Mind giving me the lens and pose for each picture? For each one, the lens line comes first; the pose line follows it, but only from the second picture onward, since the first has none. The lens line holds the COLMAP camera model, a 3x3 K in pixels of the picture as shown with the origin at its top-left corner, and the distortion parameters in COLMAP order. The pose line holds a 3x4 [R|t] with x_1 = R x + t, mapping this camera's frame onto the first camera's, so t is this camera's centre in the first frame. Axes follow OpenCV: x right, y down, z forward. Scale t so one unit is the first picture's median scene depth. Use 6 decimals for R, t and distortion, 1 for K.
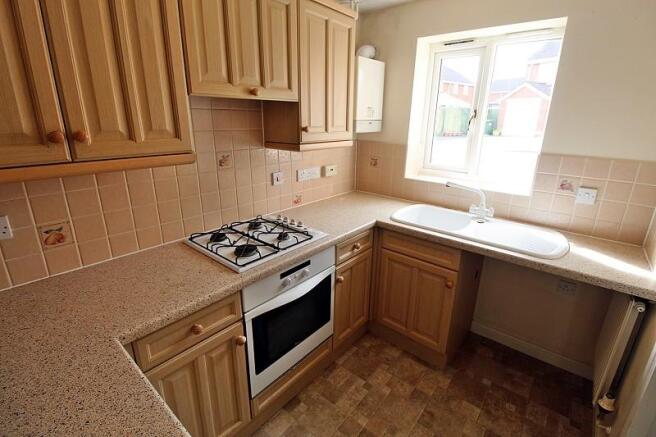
lens RADIAL K [[306.2, 0, 328.9], [0, 306.2, 208.1], [0, 0, 1]] dist [-0.000466, -0.010691]
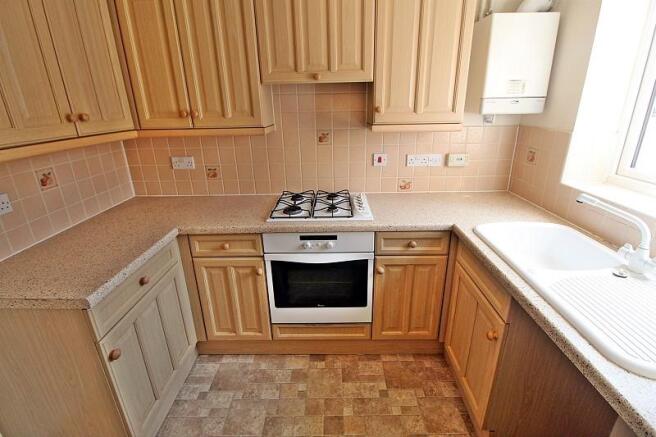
lens RADIAL K [[306.2, 0, 328.9], [0, 306.2, 208.1], [0, 0, 1]] dist [-0.000466, -0.010691]
pose [[0.630251, 0.224862, -0.743116, 0.644076], [-0.192673, 0.972498, 0.130861, -0.051111], [0.752104, 0.060703, 0.656242, 0.268751]]
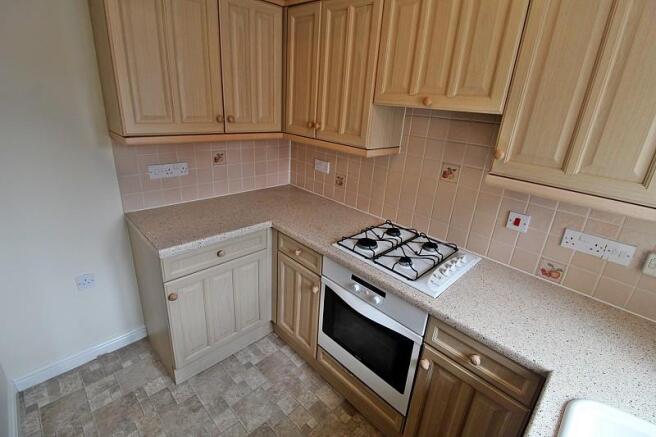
lens RADIAL K [[306.2, 0, 328.9], [0, 306.2, 208.1], [0, 0, 1]] dist [-0.000466, -0.010691]
pose [[-0.086349, 0.317071, -0.944463, 0.653823], [-0.348333, 0.878561, 0.326794, -0.253328], [0.933385, 0.357206, 0.034584, 0.694645]]
